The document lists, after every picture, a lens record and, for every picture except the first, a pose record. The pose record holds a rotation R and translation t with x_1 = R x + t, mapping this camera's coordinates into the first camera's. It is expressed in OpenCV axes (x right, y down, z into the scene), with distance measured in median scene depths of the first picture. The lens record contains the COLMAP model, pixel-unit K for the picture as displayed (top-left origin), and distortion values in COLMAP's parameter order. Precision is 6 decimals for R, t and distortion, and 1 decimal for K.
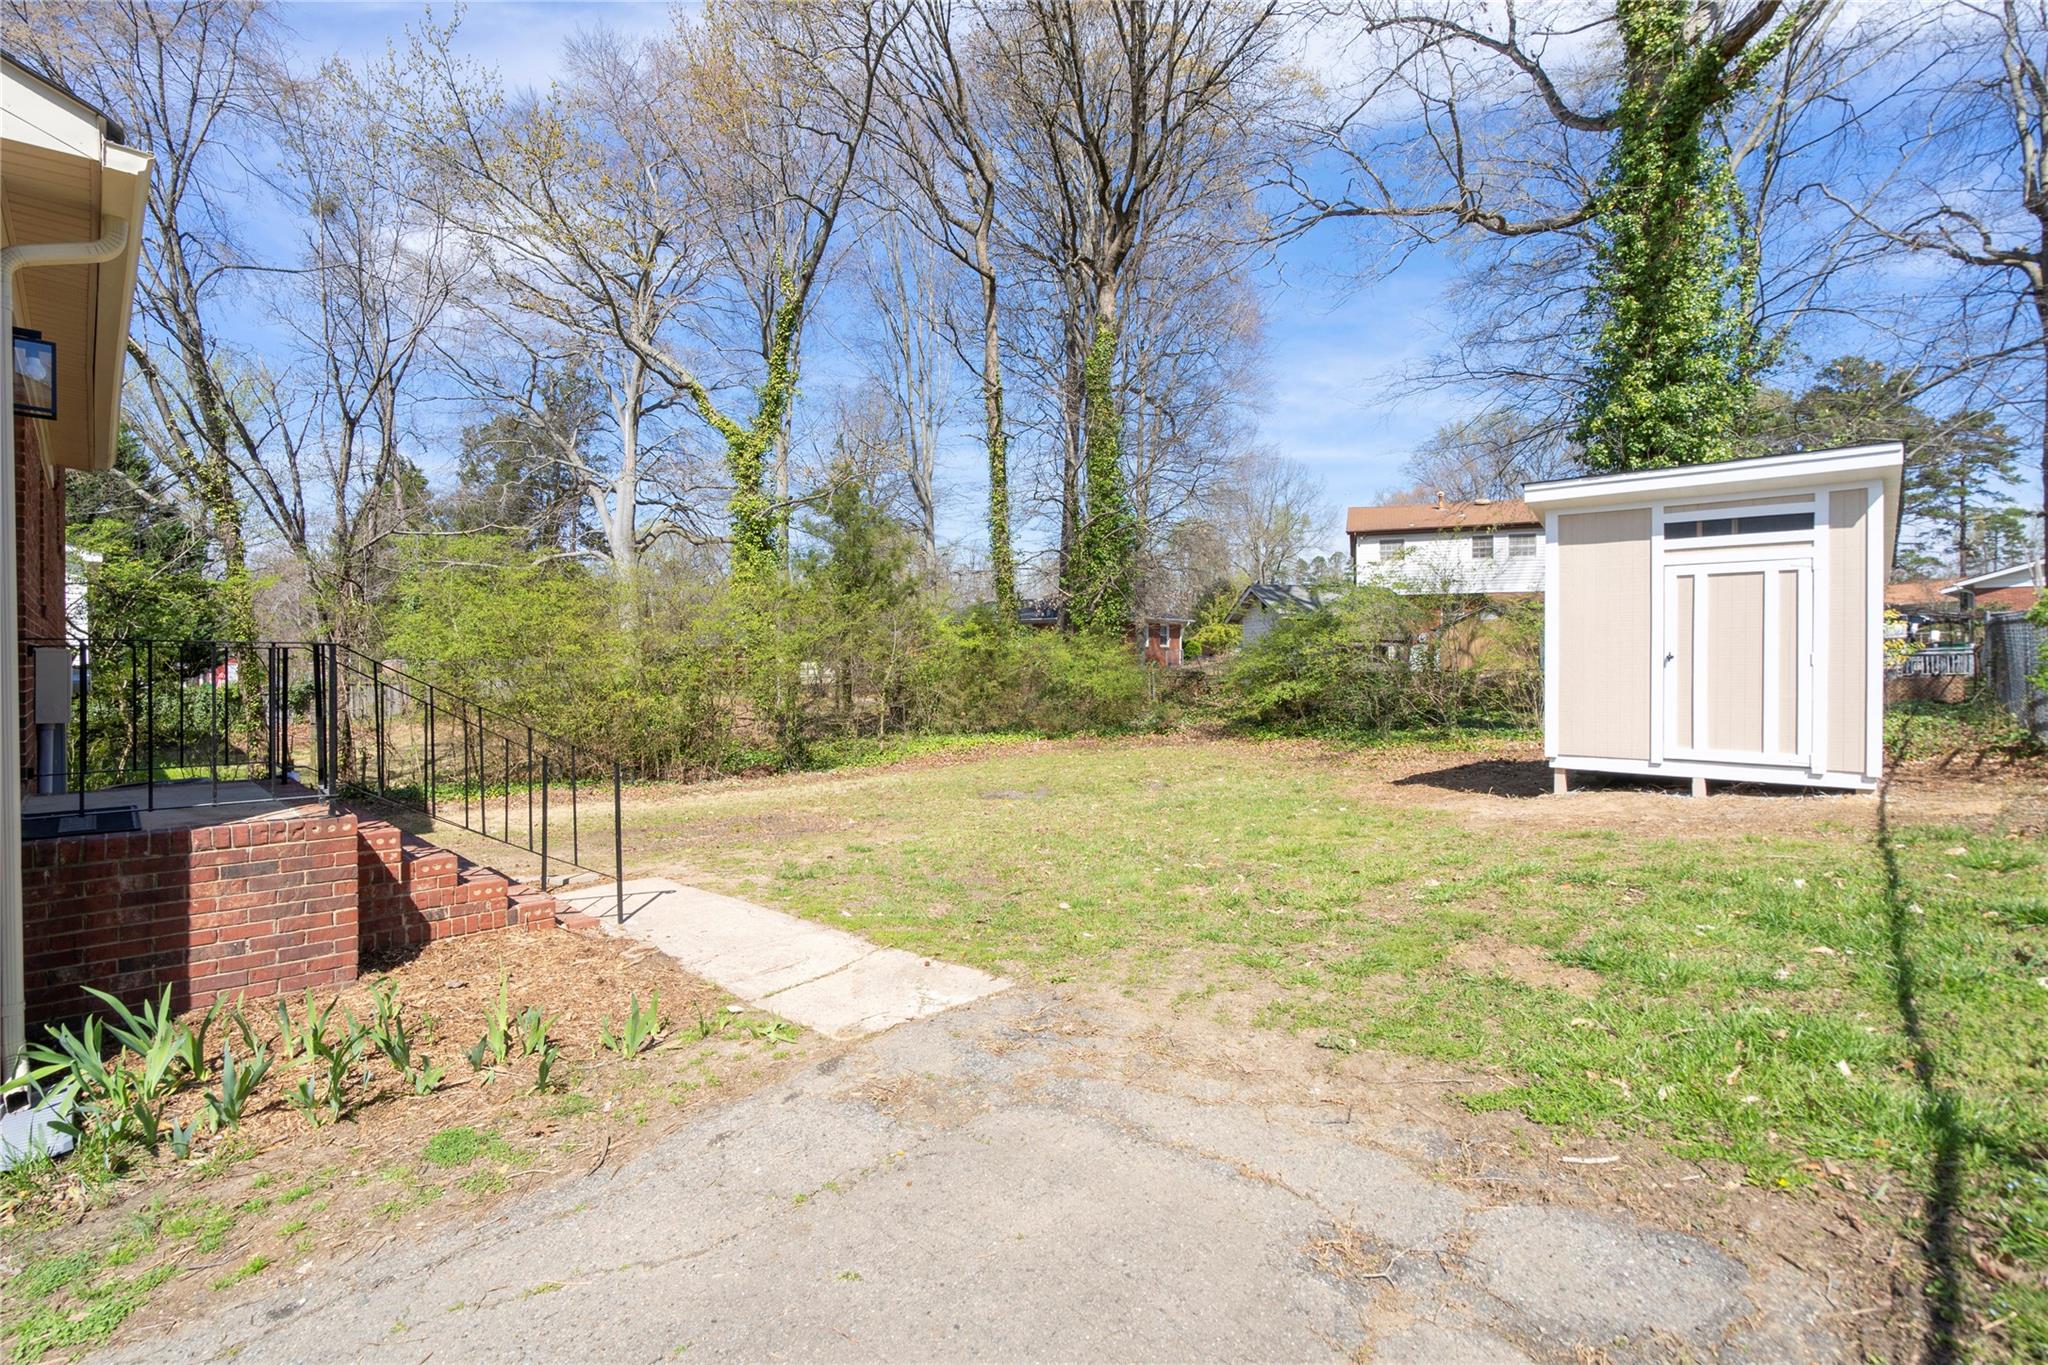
lens RADIAL K [[937.1, 0, 1010.9], [0, 937.1, 677.9], [0, 0, 1]] dist [-0.000610, 0.000302]
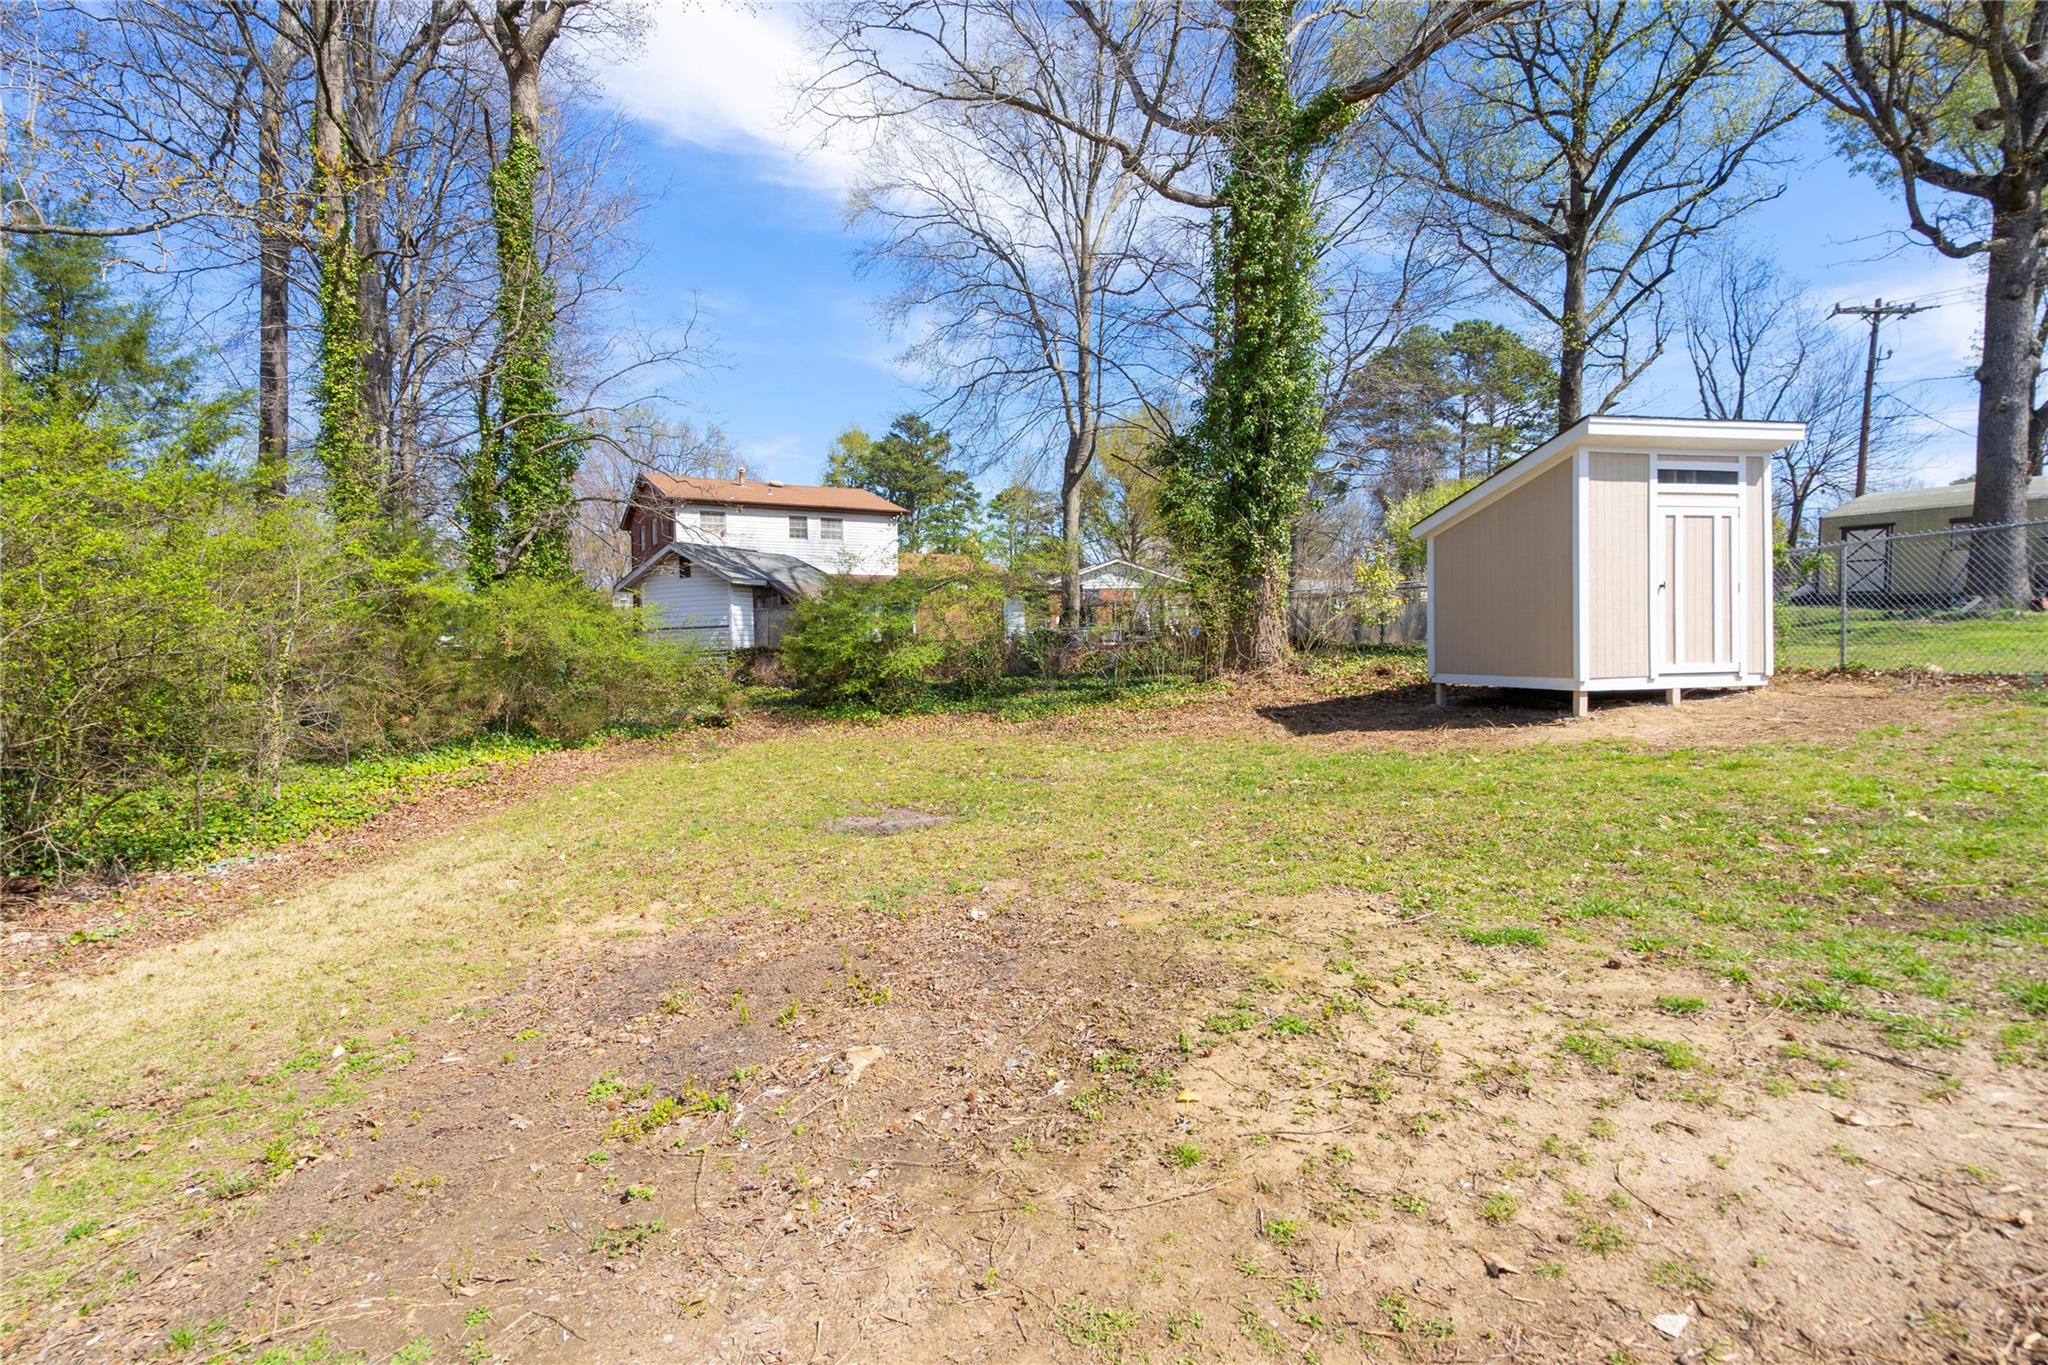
lens RADIAL K [[937.1, 0, 1010.9], [0, 937.1, 677.9], [0, 0, 1]] dist [-0.000610, 0.000302]
pose [[0.601716, -0.036759, 0.797864, -0.652352], [0.035450, 0.999185, 0.019300, 0.037492], [-0.797923, 0.016672, 0.602529, 0.876926]]
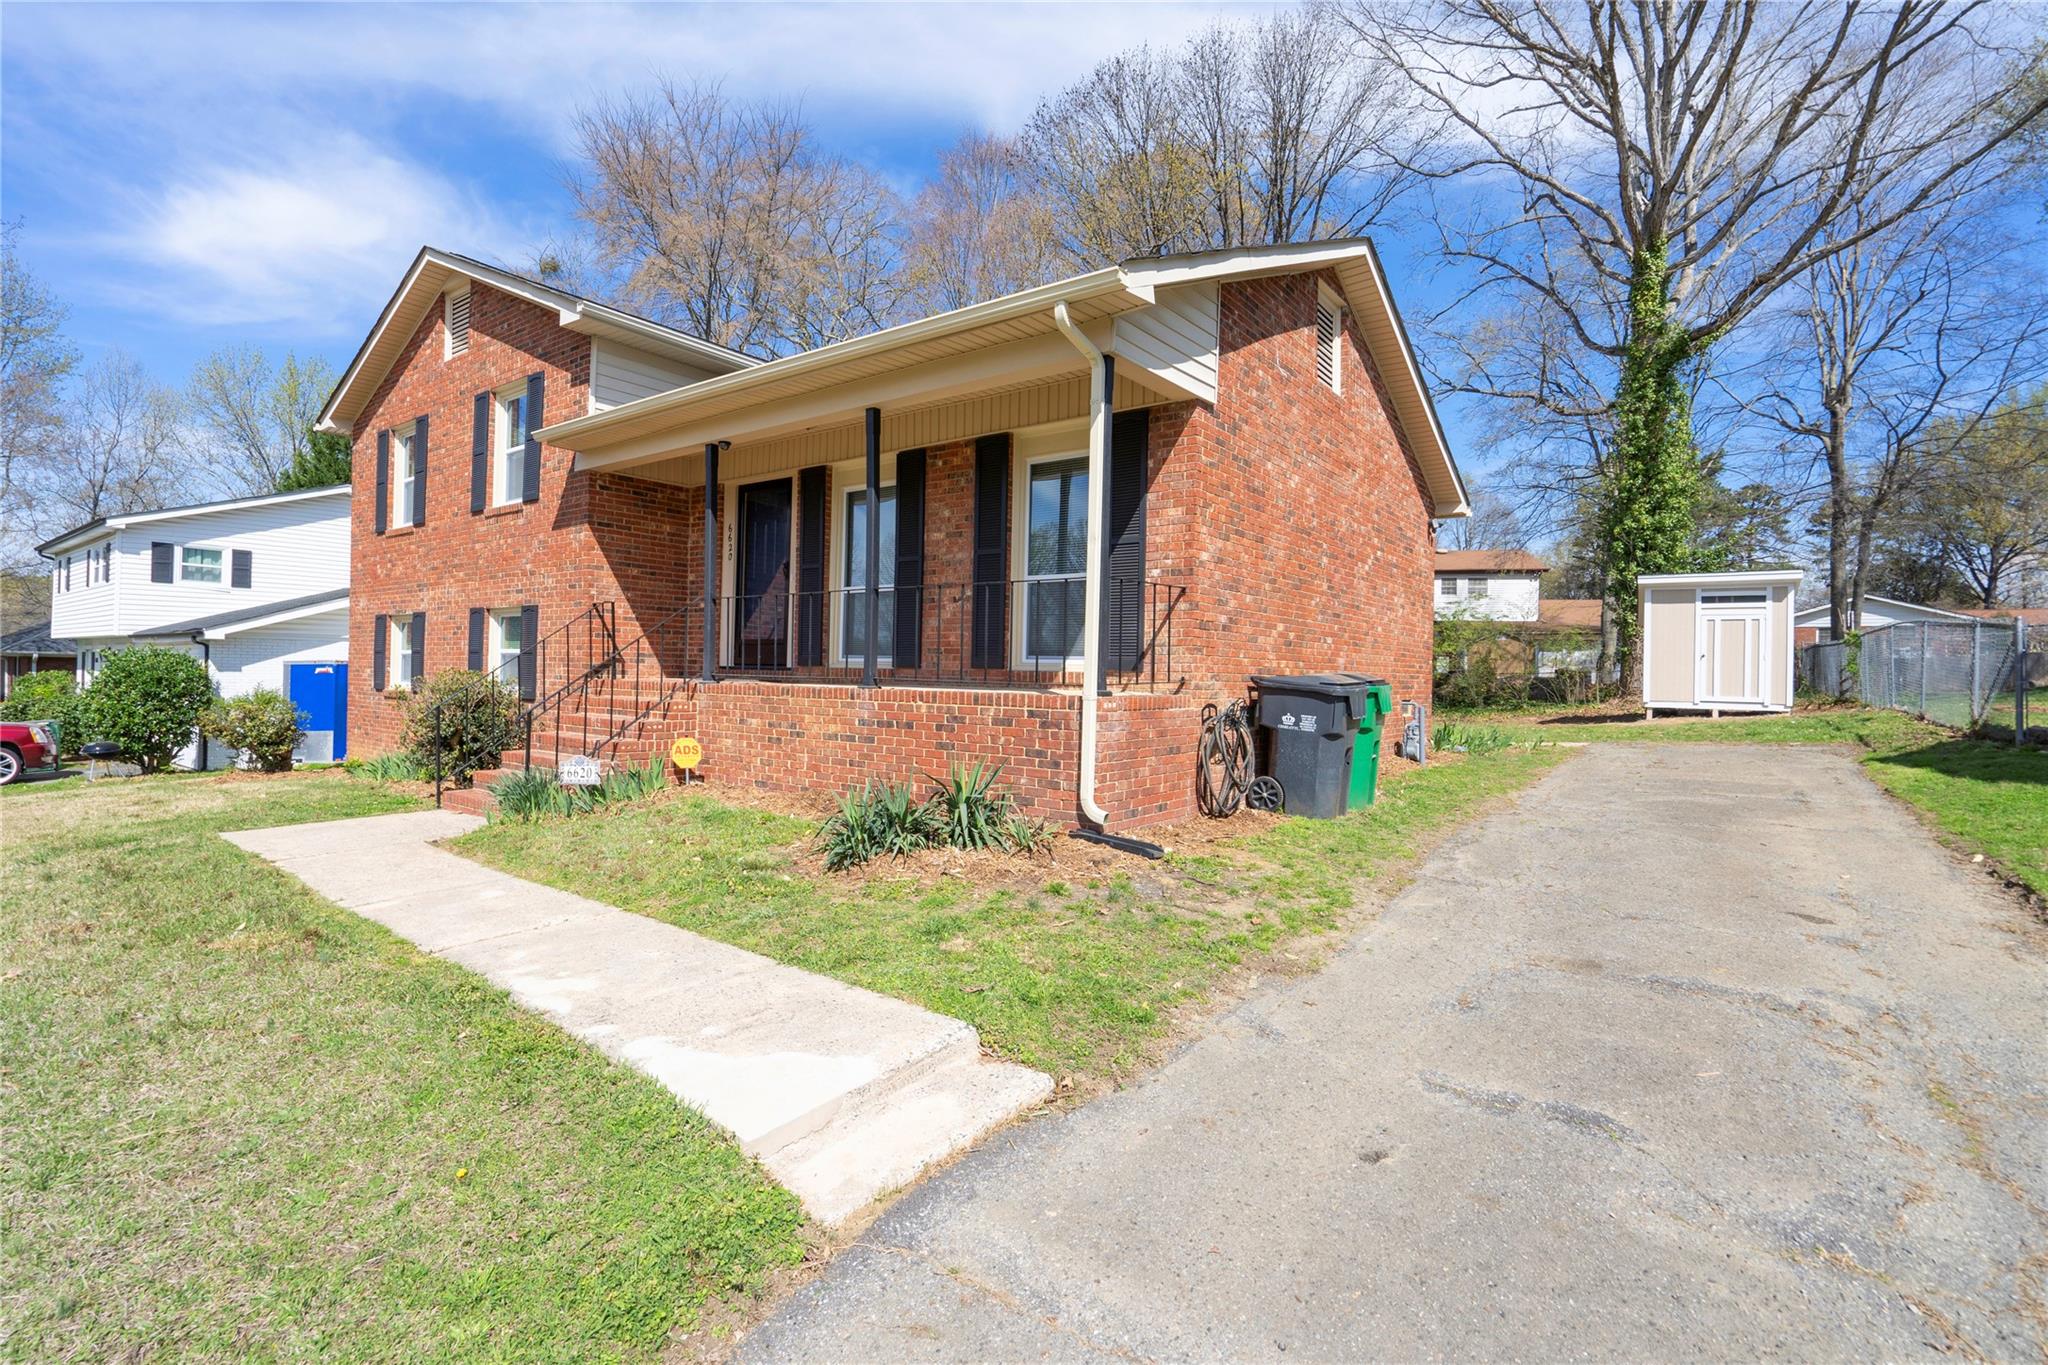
lens RADIAL K [[937.1, 0, 1010.9], [0, 937.1, 677.9], [0, 0, 1]] dist [-0.000610, 0.000302]
pose [[0.990700, 0.022181, 0.134241, -1.150030], [-0.020356, 0.999681, -0.014950, 0.090561], [-0.134530, 0.012078, 0.990836, -0.927436]]
